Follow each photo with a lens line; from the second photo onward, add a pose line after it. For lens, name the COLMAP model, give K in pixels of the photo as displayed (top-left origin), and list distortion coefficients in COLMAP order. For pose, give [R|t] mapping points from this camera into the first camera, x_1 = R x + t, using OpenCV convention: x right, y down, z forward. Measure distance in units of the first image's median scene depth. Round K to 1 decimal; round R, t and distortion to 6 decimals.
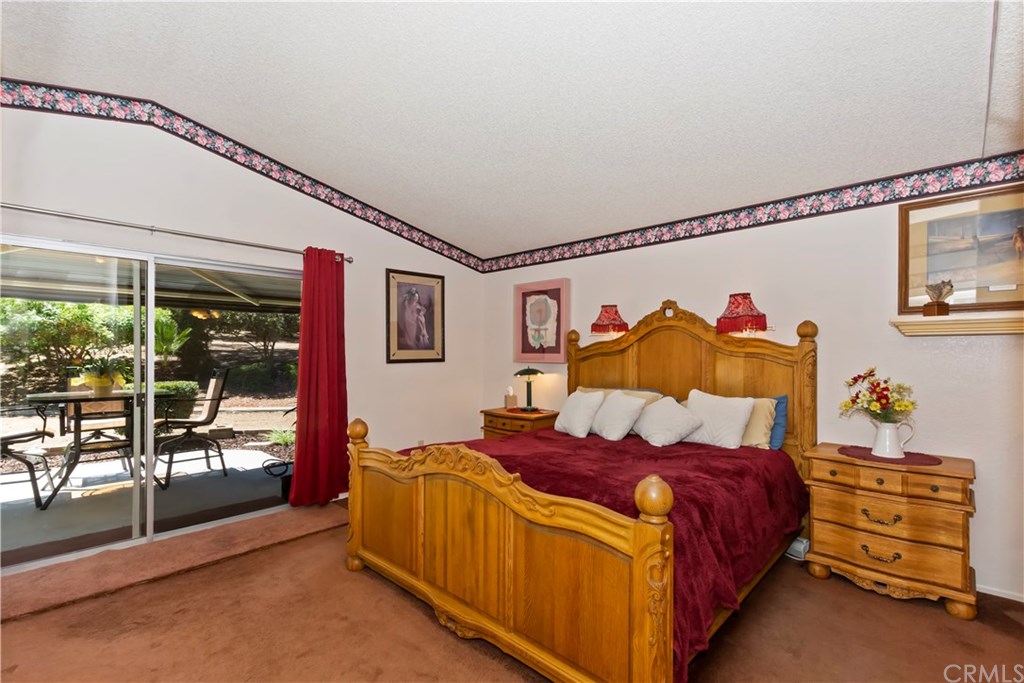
lens RADIAL K [[458.5, 0, 520.3], [0, 458.5, 358.9], [0, 0, 1]] dist [-0.000837, 0.000141]
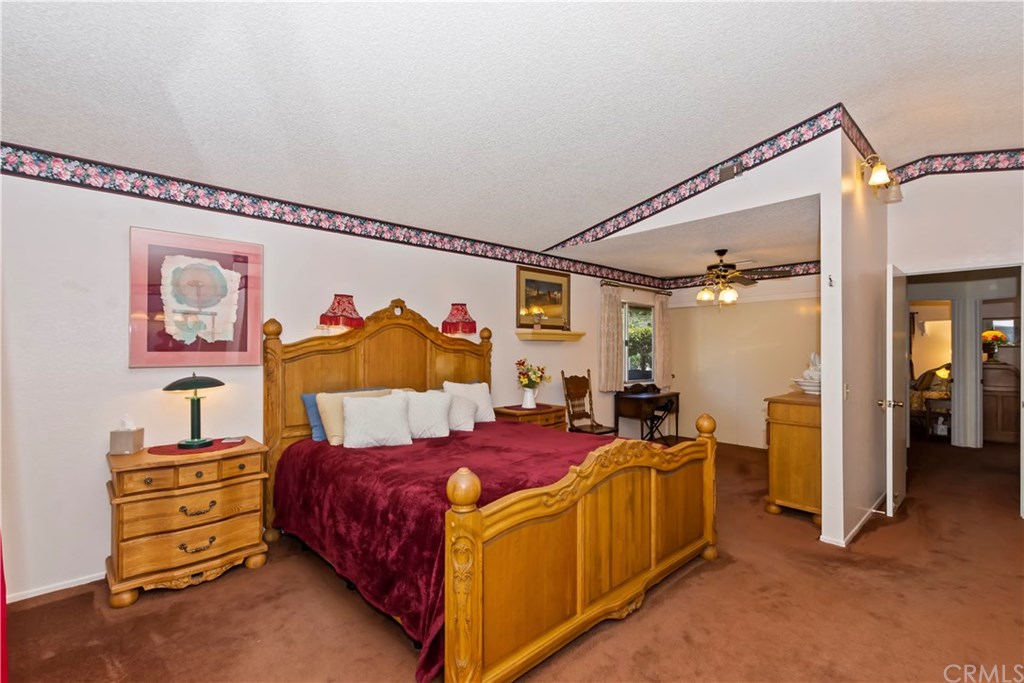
lens RADIAL K [[465.7, 0, 514.8], [0, 465.7, 347.6], [0, 0, 1]] dist [0.017064, -0.000305]
pose [[0.059577, 0.001893, 0.998222, -0.661973], [0.016496, 0.999860, -0.002881, -0.010304], [-0.998087, 0.016639, 0.059538, 0.628209]]
